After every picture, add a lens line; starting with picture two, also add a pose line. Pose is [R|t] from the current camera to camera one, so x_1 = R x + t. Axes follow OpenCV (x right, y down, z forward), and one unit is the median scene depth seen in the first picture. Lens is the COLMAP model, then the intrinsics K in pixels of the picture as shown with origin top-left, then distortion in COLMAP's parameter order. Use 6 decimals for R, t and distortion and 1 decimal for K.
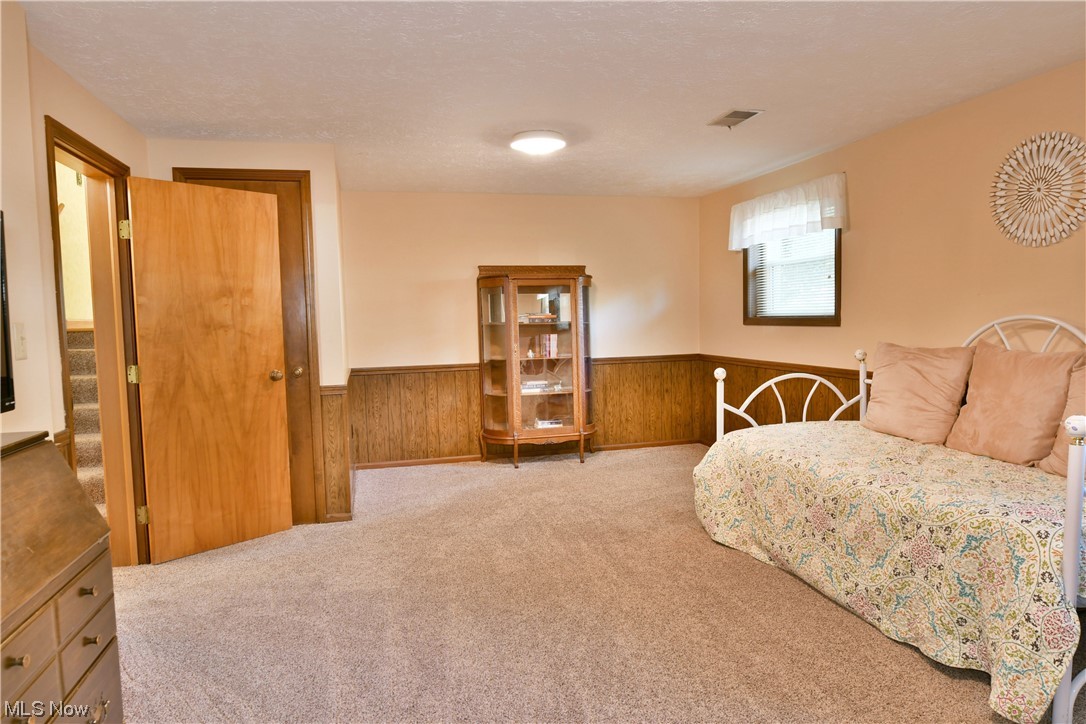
lens RADIAL K [[665.2, 0, 536.1], [0, 665.2, 364.3], [0, 0, 1]] dist [-0.011221, -0.005625]
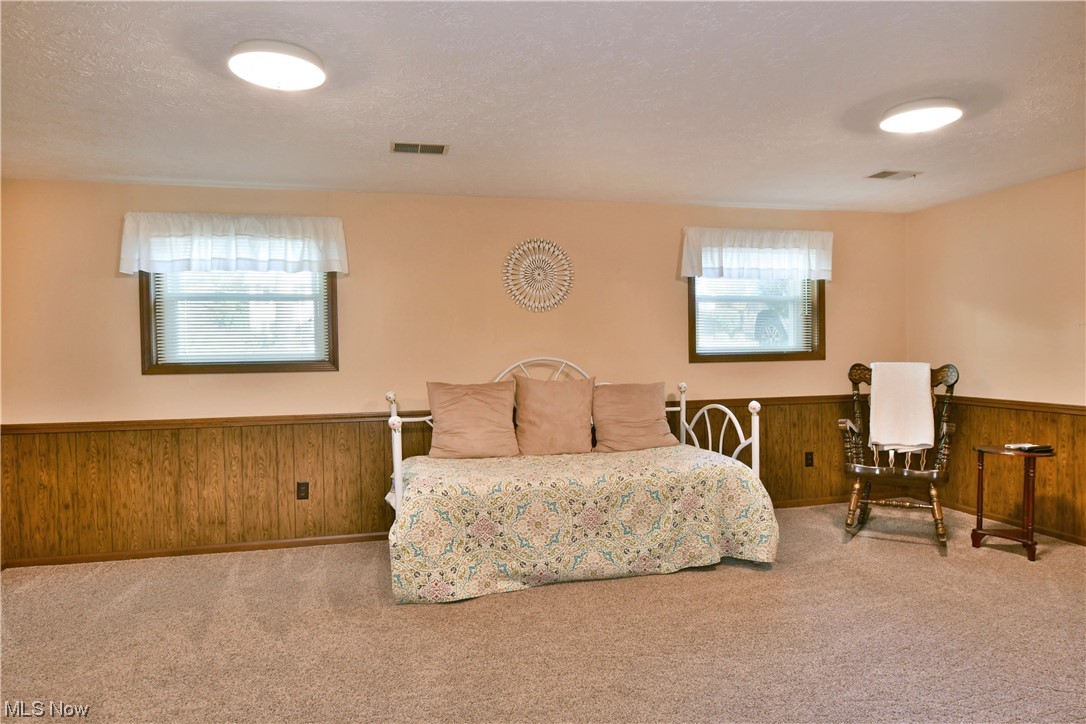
lens RADIAL K [[665.2, 0, 536.1], [0, 665.2, 364.3], [0, 0, 1]] dist [-0.011221, -0.005625]
pose [[0.012065, 0.001393, 0.999926, -0.764674], [0.087151, 0.996192, -0.002439, -0.056252], [-0.996122, 0.087174, 0.011897, 1.007081]]
